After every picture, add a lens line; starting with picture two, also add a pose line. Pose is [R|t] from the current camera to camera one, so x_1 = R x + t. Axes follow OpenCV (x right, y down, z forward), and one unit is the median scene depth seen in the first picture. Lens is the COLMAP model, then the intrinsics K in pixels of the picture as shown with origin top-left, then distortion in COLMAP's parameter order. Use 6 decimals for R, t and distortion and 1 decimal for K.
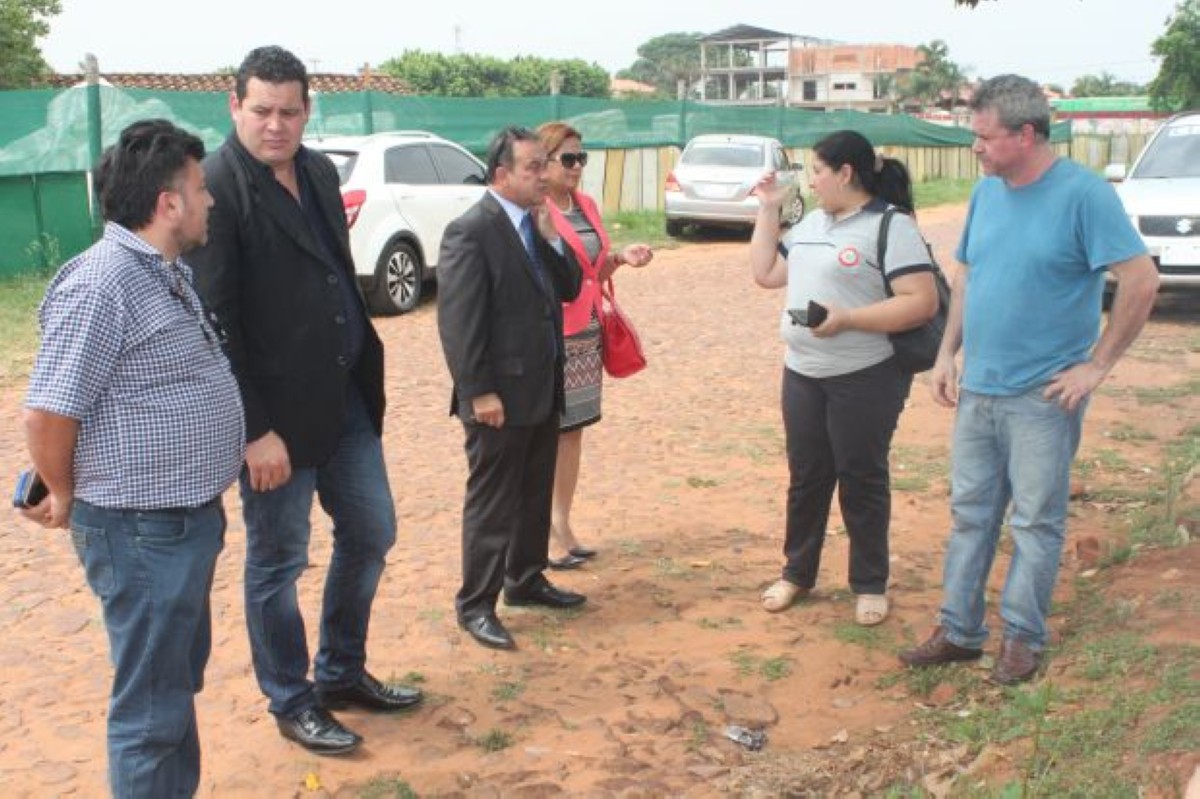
lens RADIAL K [[1394.7, 0, 600.0], [0, 1394.7, 399.5], [0, 0, 1]] dist [-0.106145, 0.168989]
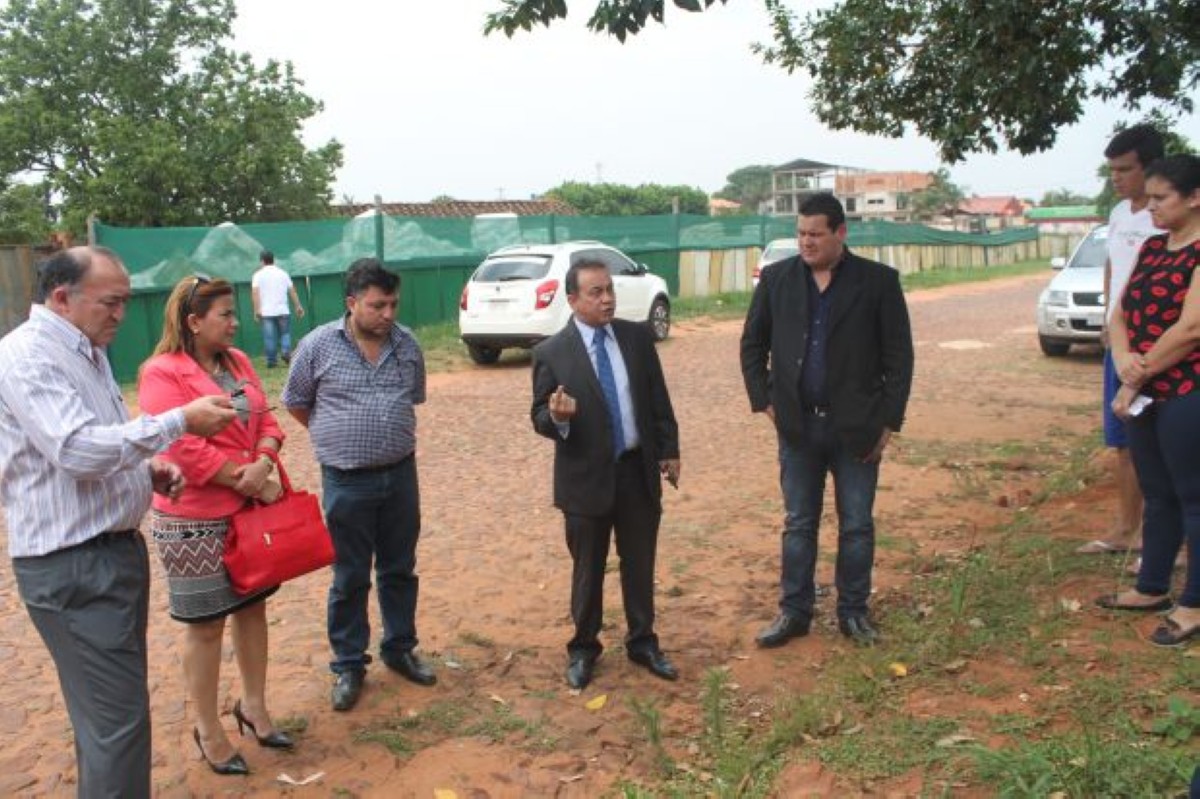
lens RADIAL K [[1007.3, 0, 600.0], [0, 1007.3, 399.5], [0, 0, 1]] dist [-0.167436, 0.160268]
pose [[0.995142, -0.002344, -0.098419, -0.018369], [-0.000453, 0.999597, -0.028386, 0.015169], [0.098446, 0.028292, 0.994740, -0.117594]]
